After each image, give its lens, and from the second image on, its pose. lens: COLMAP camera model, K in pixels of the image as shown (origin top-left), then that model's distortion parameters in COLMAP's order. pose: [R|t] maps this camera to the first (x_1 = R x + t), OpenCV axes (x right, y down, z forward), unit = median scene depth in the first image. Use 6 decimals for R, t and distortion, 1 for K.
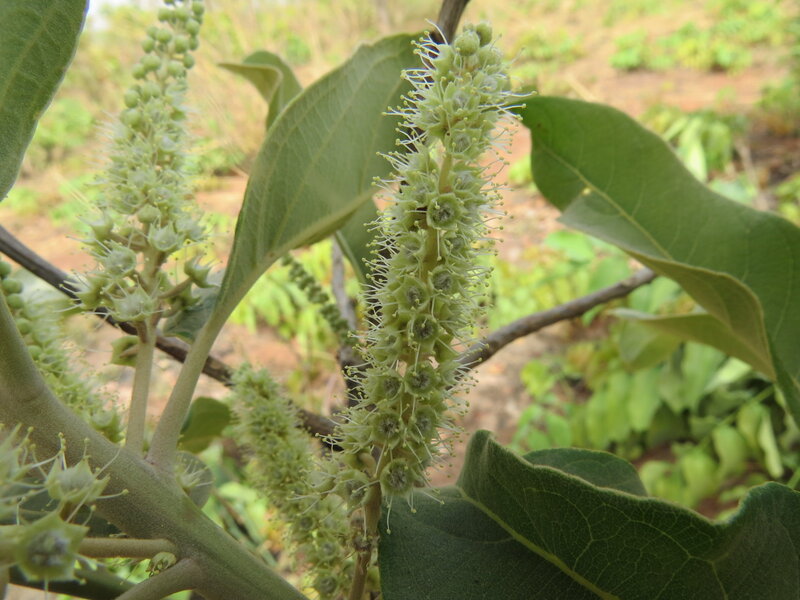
lens RADIAL K [[534.1, 0, 415.6], [0, 534.1, 294.8], [0, 0, 1]] dist [-0.043668, 0.036890]
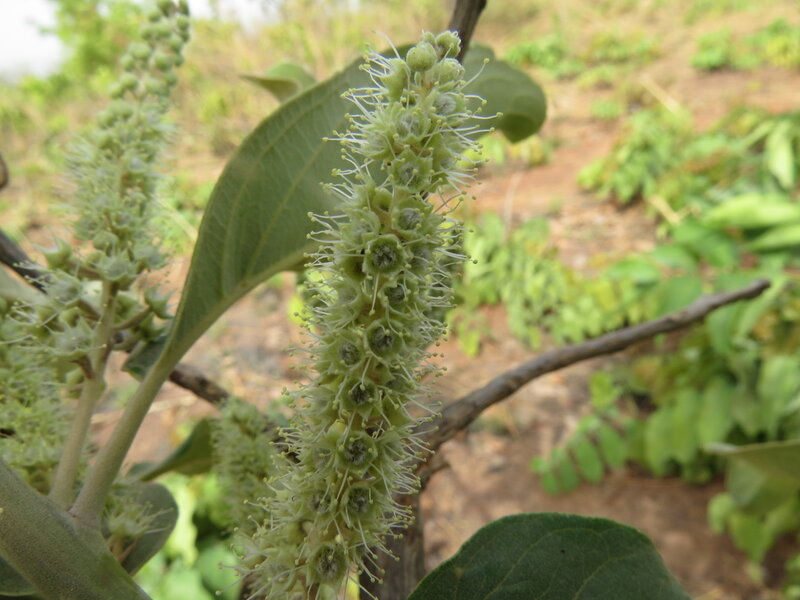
lens RADIAL K [[534.1, 0, 415.6], [0, 534.1, 294.8], [0, 0, 1]] dist [-0.043668, 0.036890]
pose [[0.992628, 0.033007, -0.116616, 0.138137], [-0.033737, 0.999422, -0.004288, -0.062558], [0.116407, 0.008191, 0.993168, 0.111512]]
